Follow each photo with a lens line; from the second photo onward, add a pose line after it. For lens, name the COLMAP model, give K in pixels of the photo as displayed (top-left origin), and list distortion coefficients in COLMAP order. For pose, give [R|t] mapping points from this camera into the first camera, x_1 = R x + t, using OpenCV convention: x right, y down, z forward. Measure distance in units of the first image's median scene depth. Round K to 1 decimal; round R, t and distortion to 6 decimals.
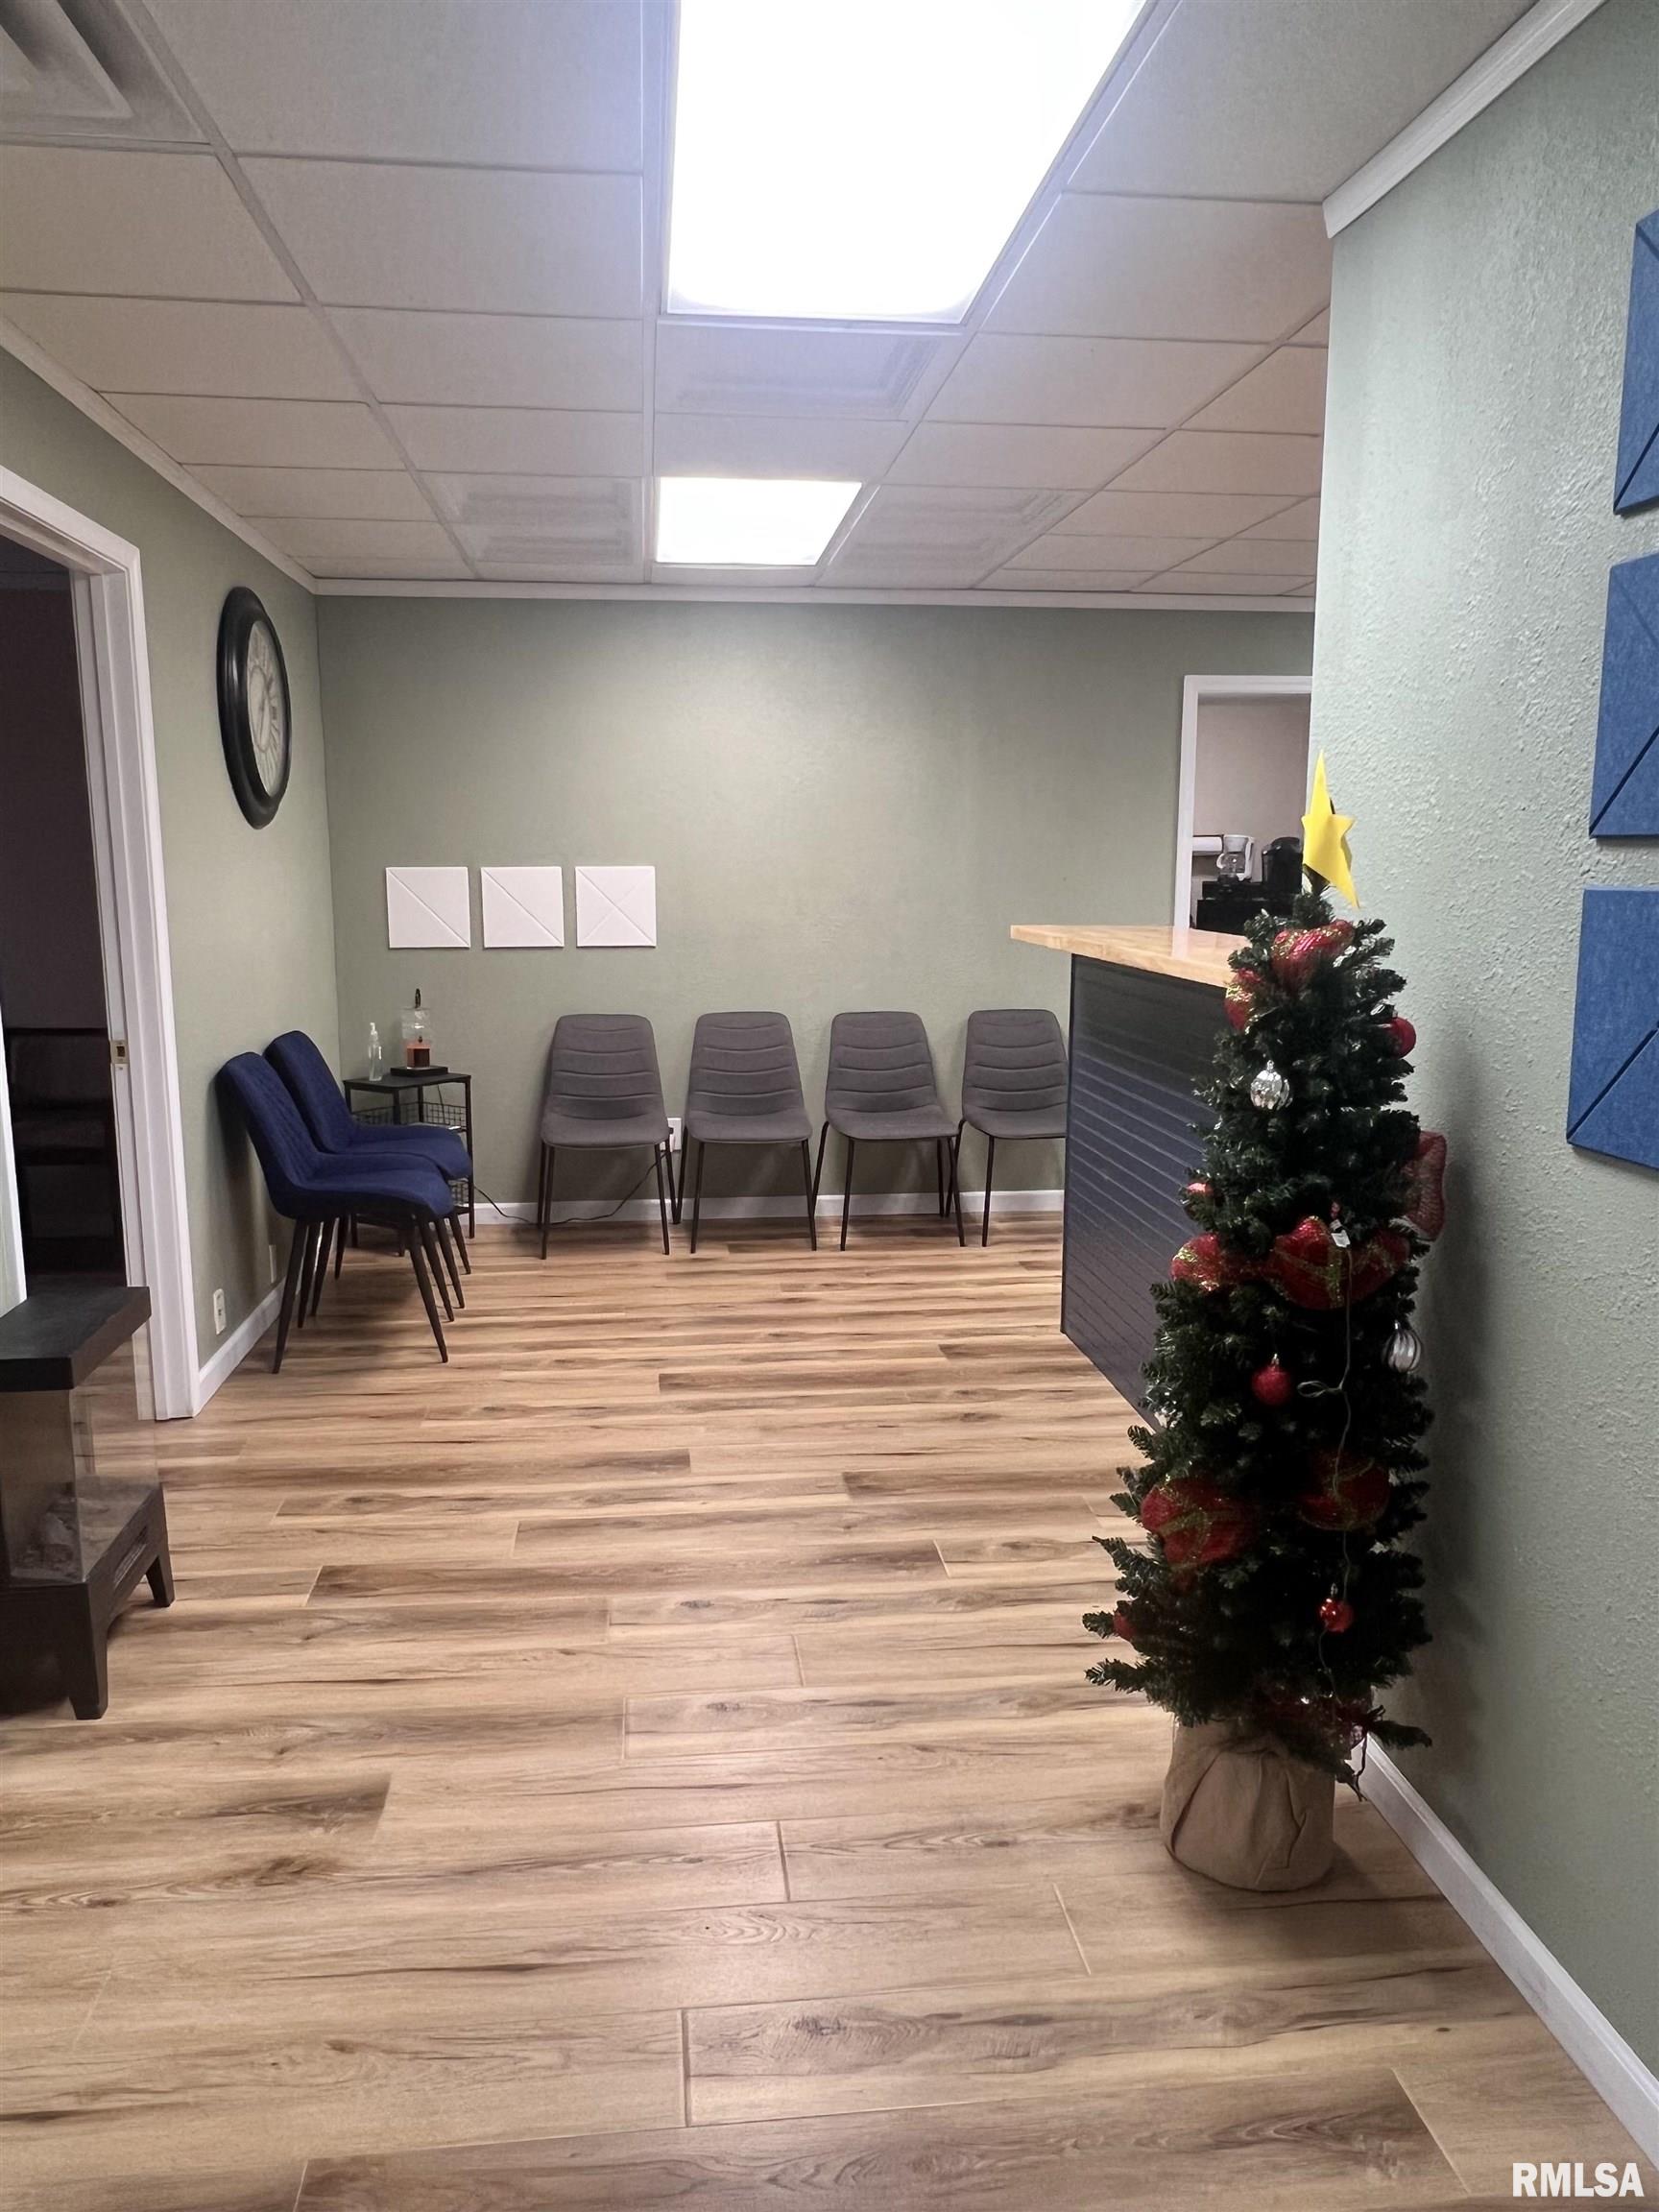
lens RADIAL K [[1512.6, 0, 820.9], [0, 1512.6, 1131.9], [0, 0, 1]] dist [-0.000806, -0.001358]
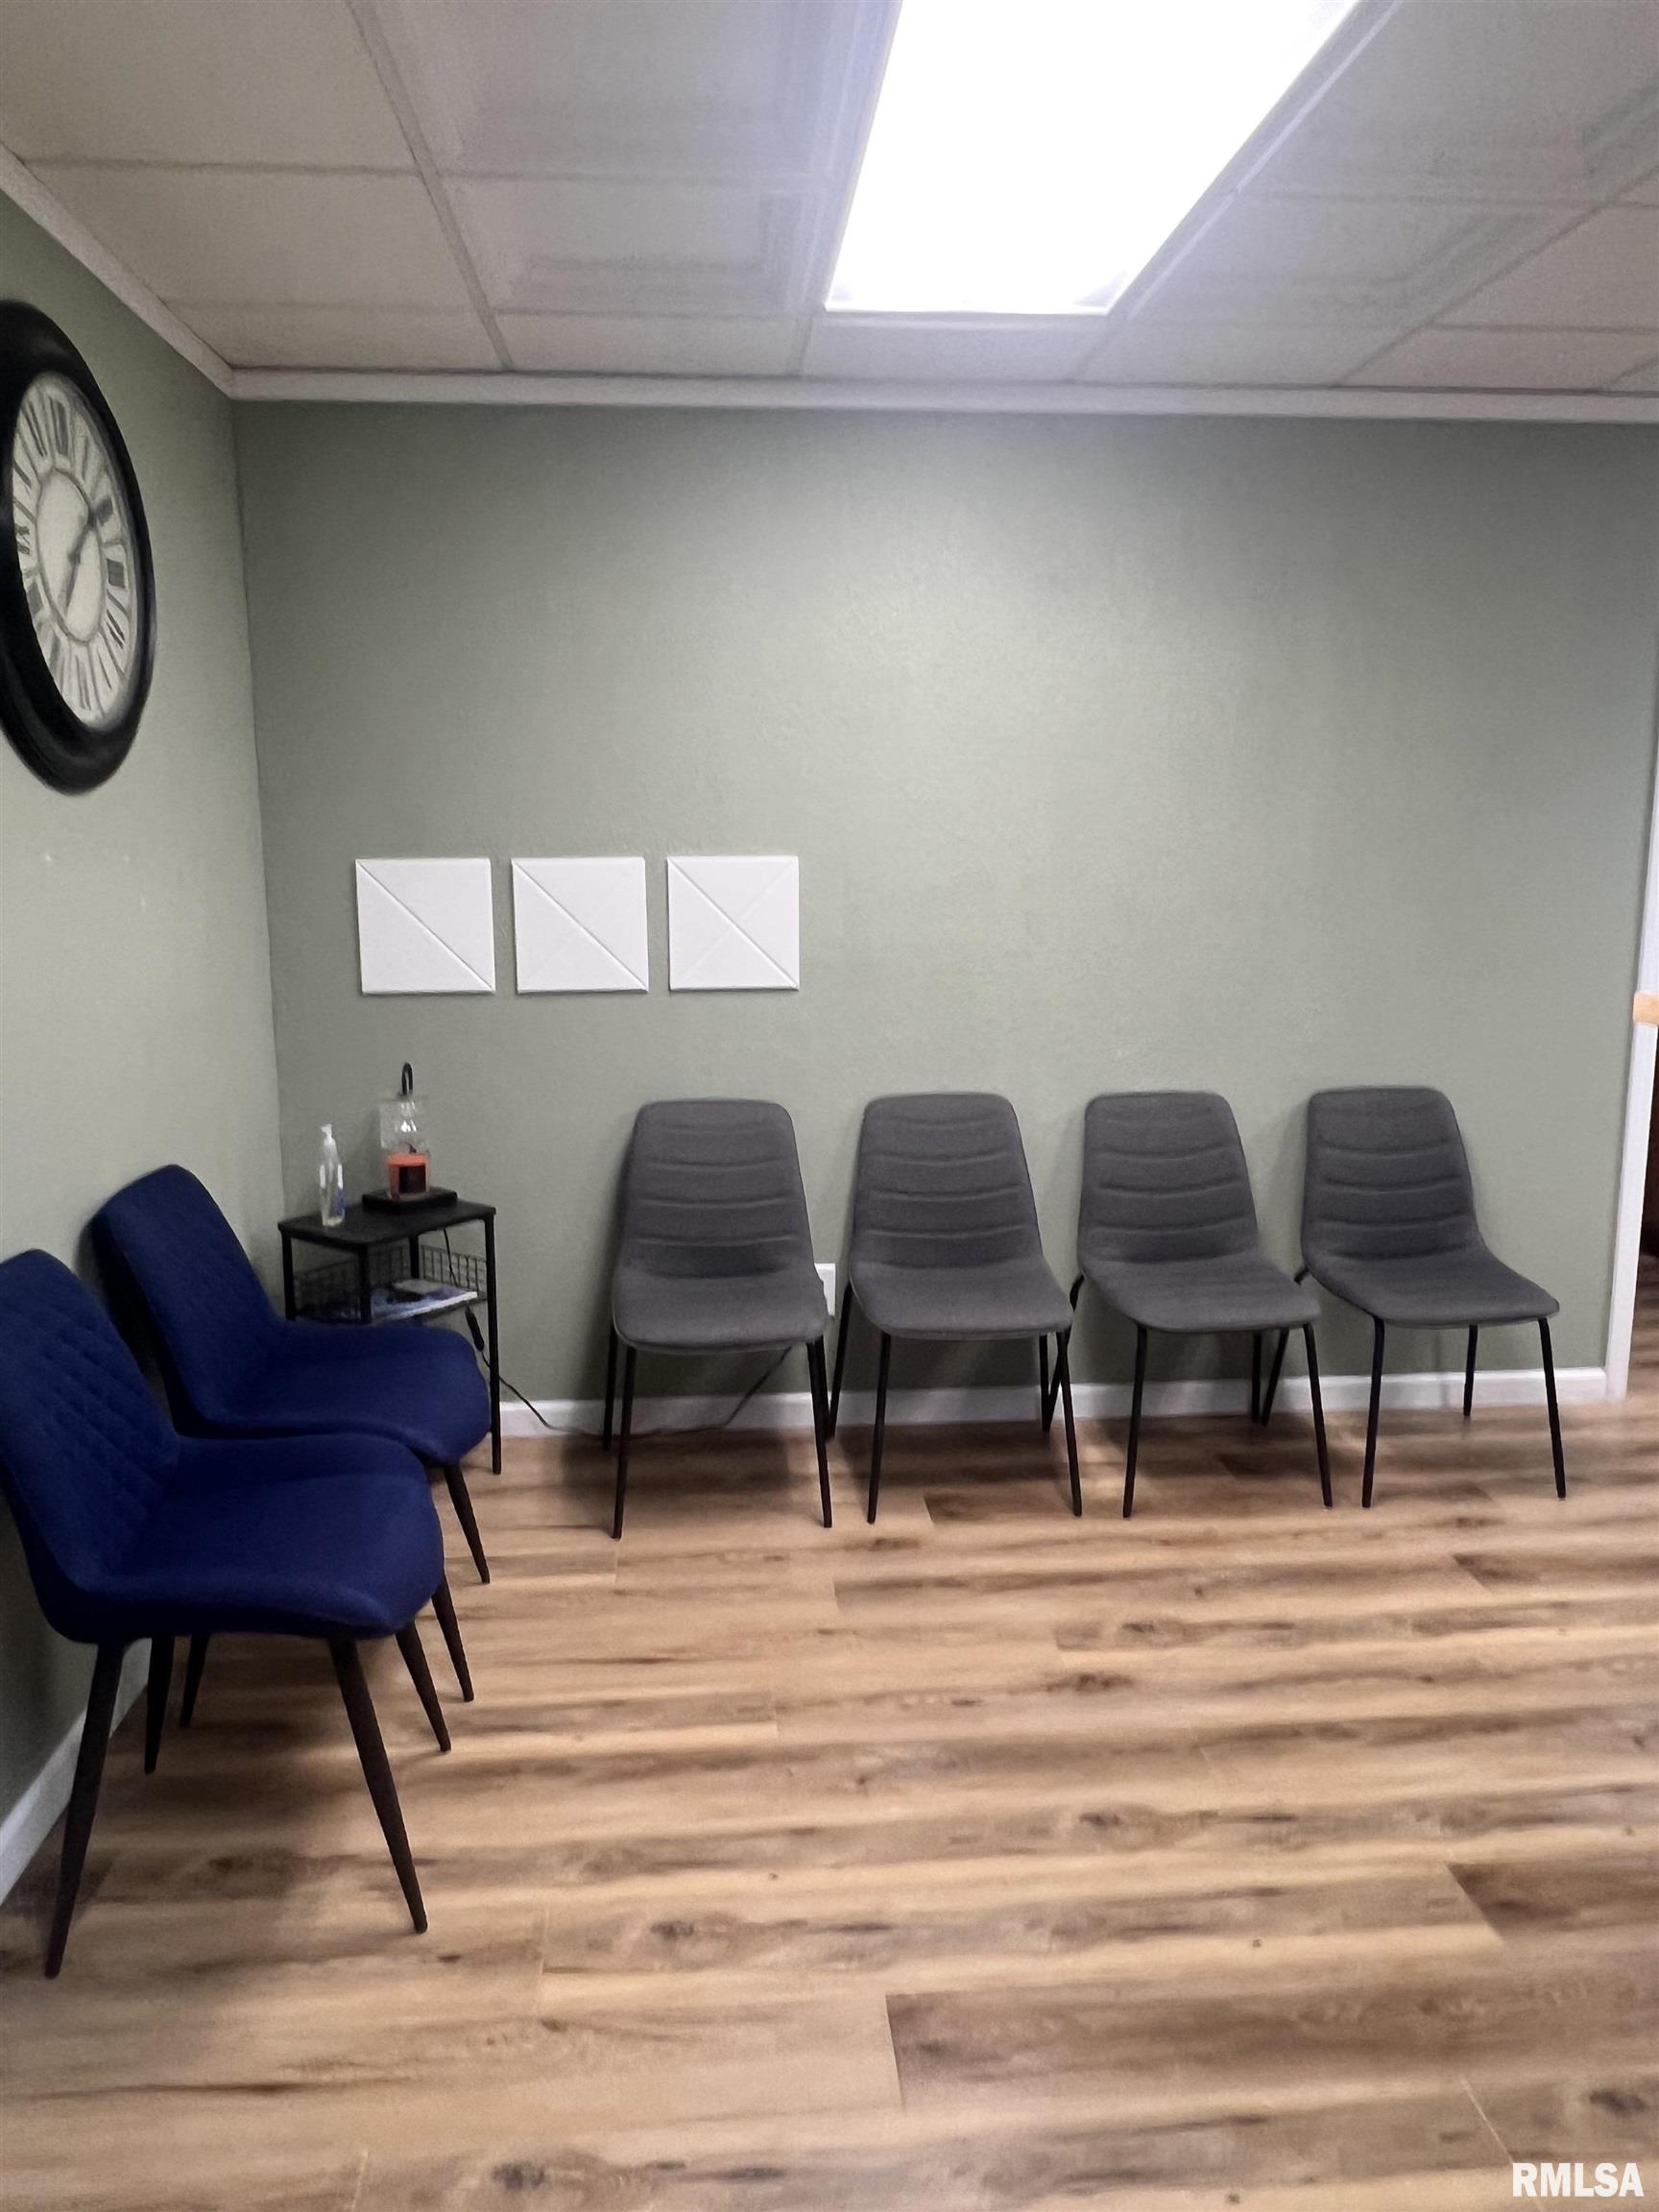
lens RADIAL K [[1536.6, 0, 829.5], [0, 1536.6, 1106.0], [0, 0, 1]] dist [0.000366, -0.005877]
pose [[0.999565, 0.001715, -0.029437, -0.082747], [-0.001775, 0.999996, -0.001986, -0.078081], [0.029433, 0.002037, 0.999565, 0.403758]]
